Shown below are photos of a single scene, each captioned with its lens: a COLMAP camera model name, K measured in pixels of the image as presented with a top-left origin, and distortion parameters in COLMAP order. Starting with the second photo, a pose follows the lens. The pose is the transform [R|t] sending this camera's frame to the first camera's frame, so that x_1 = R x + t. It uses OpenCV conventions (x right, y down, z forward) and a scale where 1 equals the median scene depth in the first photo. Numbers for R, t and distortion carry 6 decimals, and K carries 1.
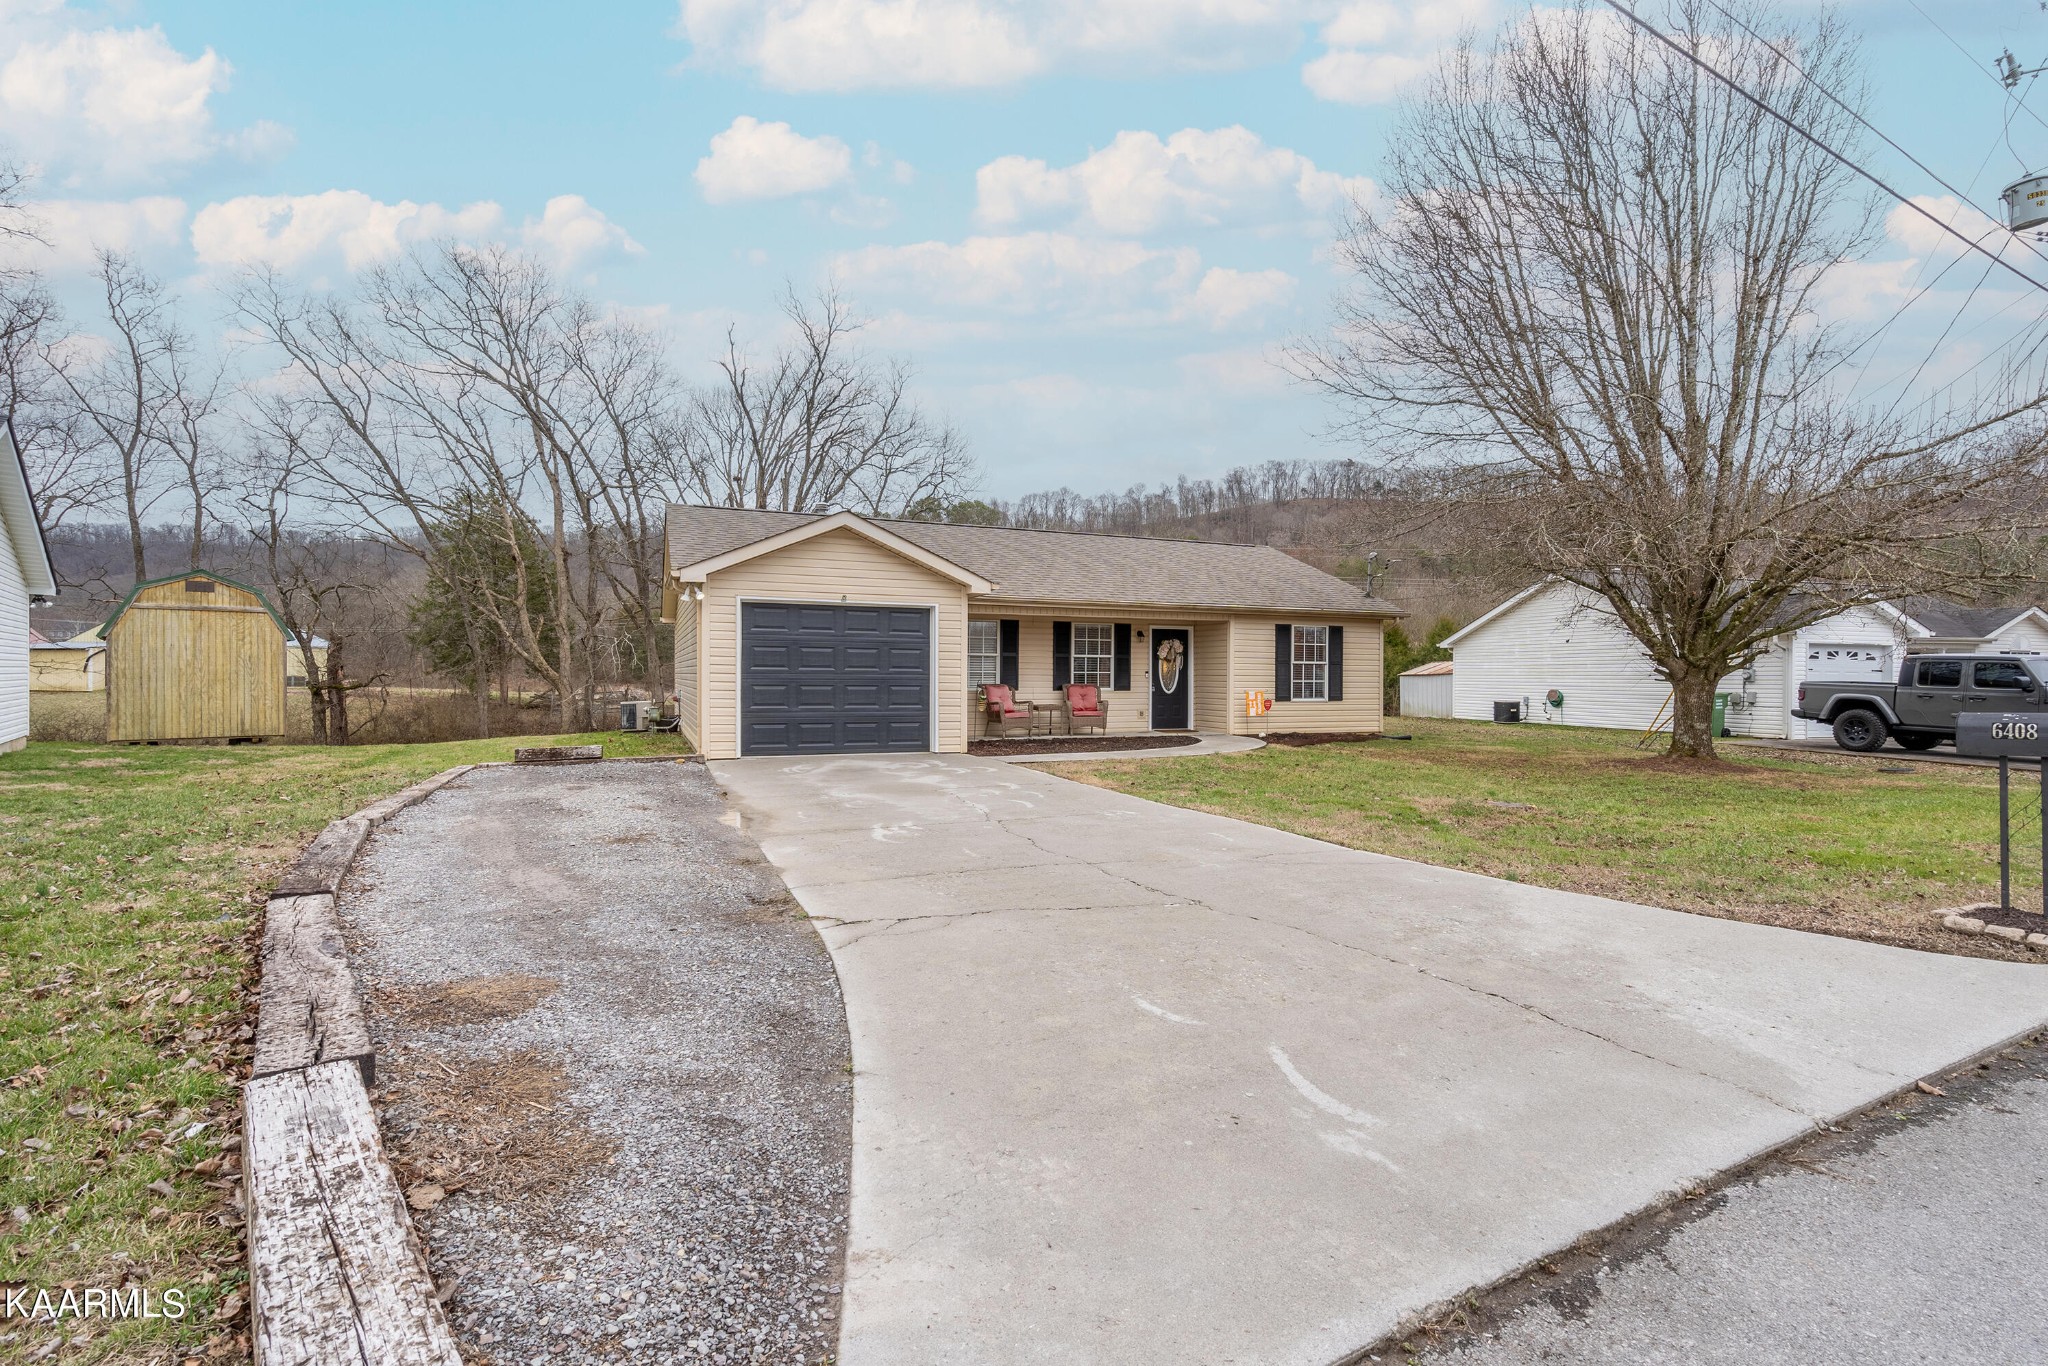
lens RADIAL K [[888.2, 0, 1031.9], [0, 888.2, 681.7], [0, 0, 1]] dist [-0.004782, 0.001390]
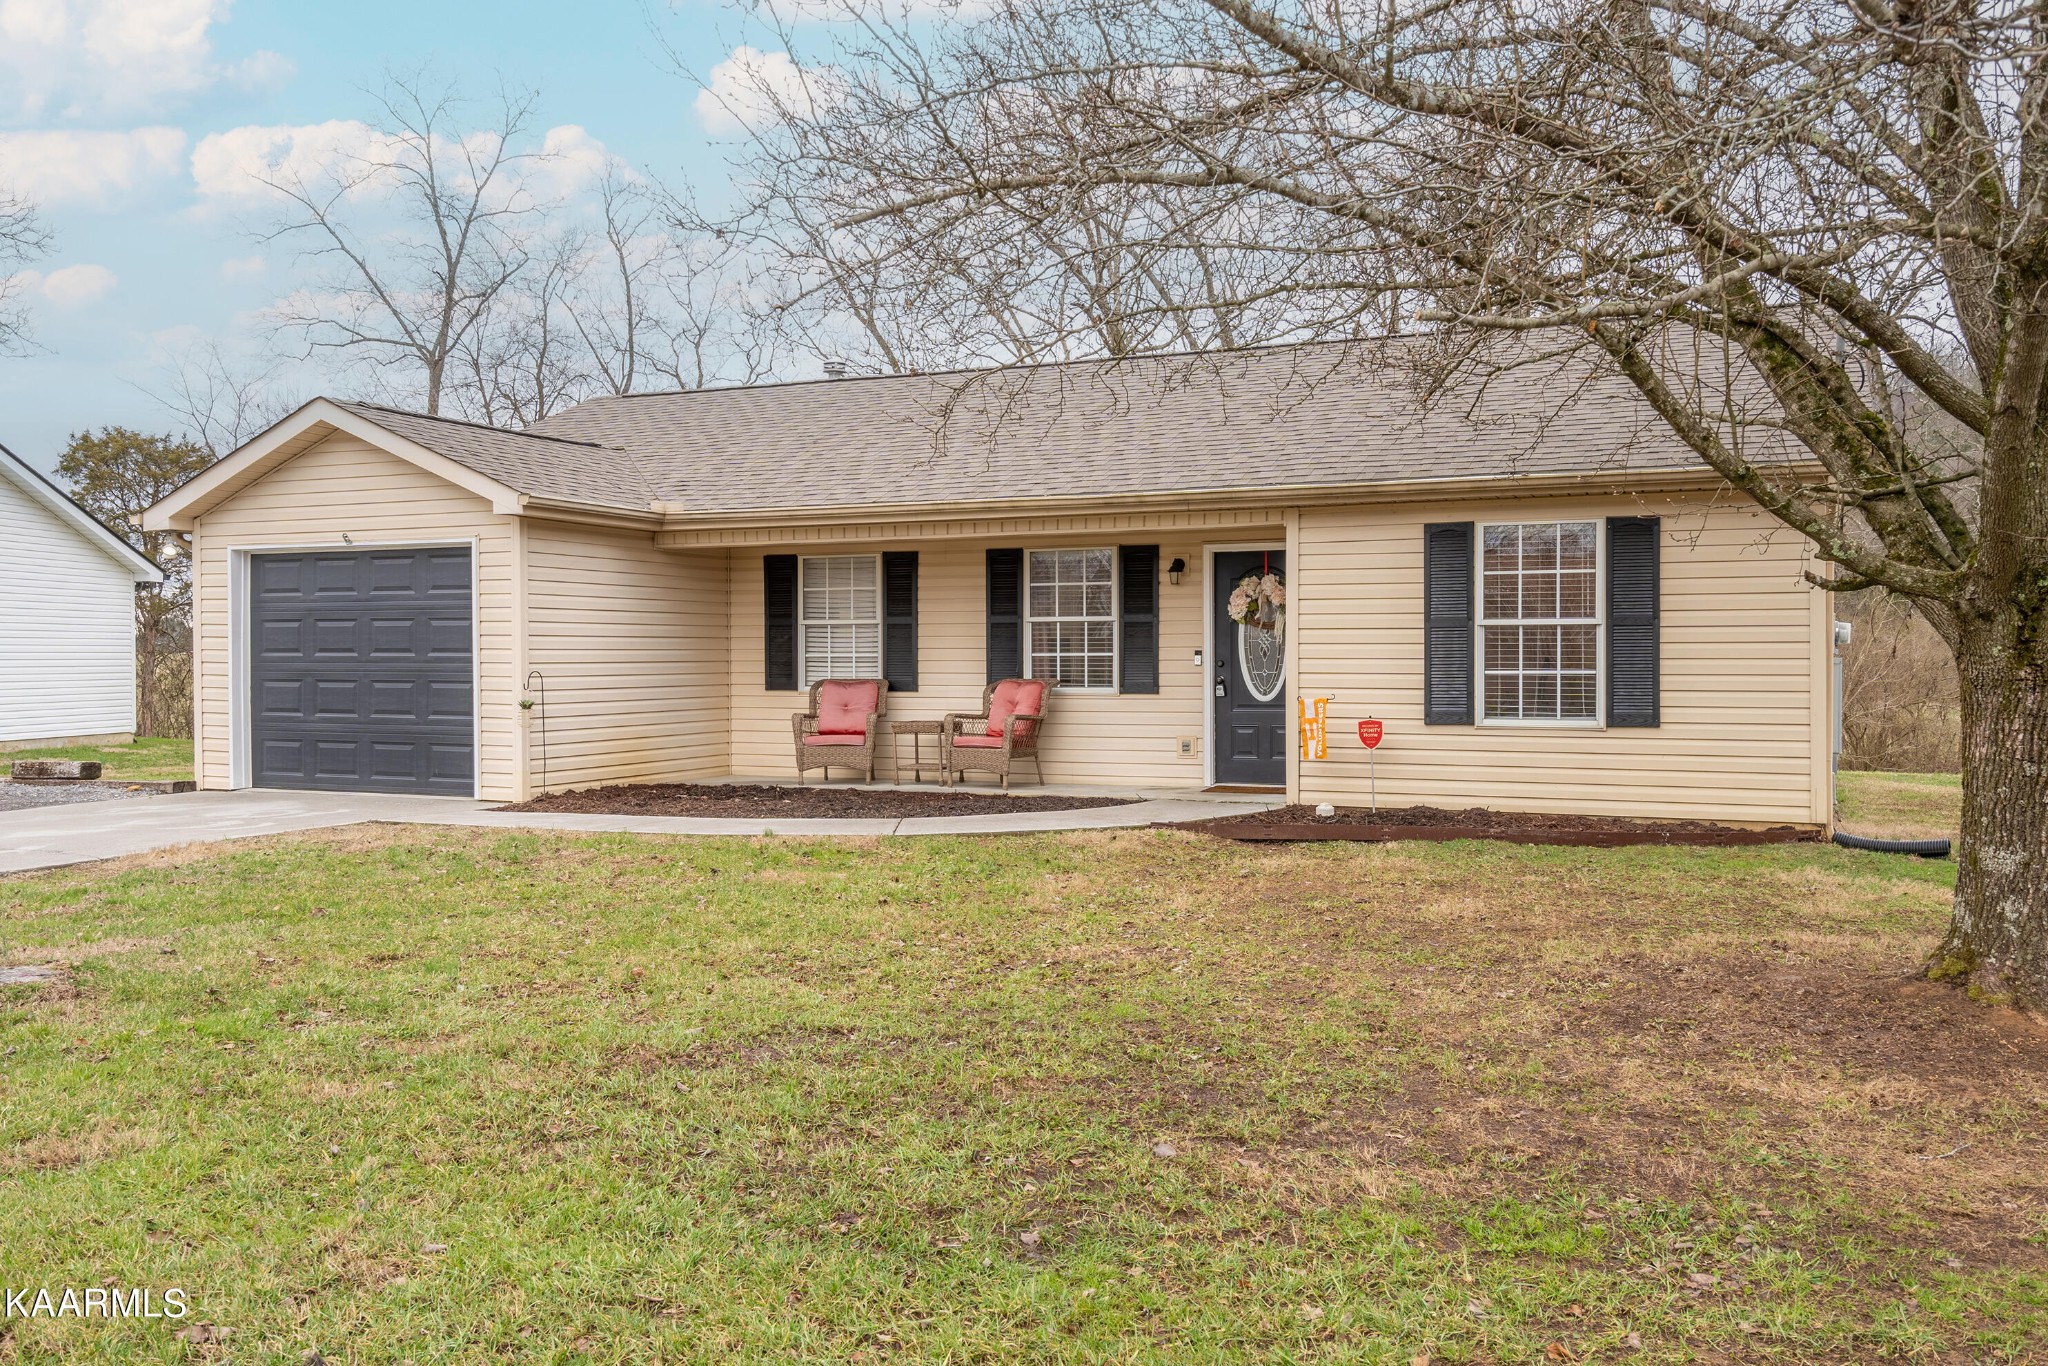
lens RADIAL K [[1653.6, 0, 1045.0], [0, 1653.6, 688.0], [0, 0, 1]] dist [0.016676, -0.019783]
pose [[0.702085, 0.004974, -0.712076, 0.680638], [0.000862, 0.999969, 0.007835, 0.000427], [0.712093, -0.006115, 0.702059, 0.389674]]
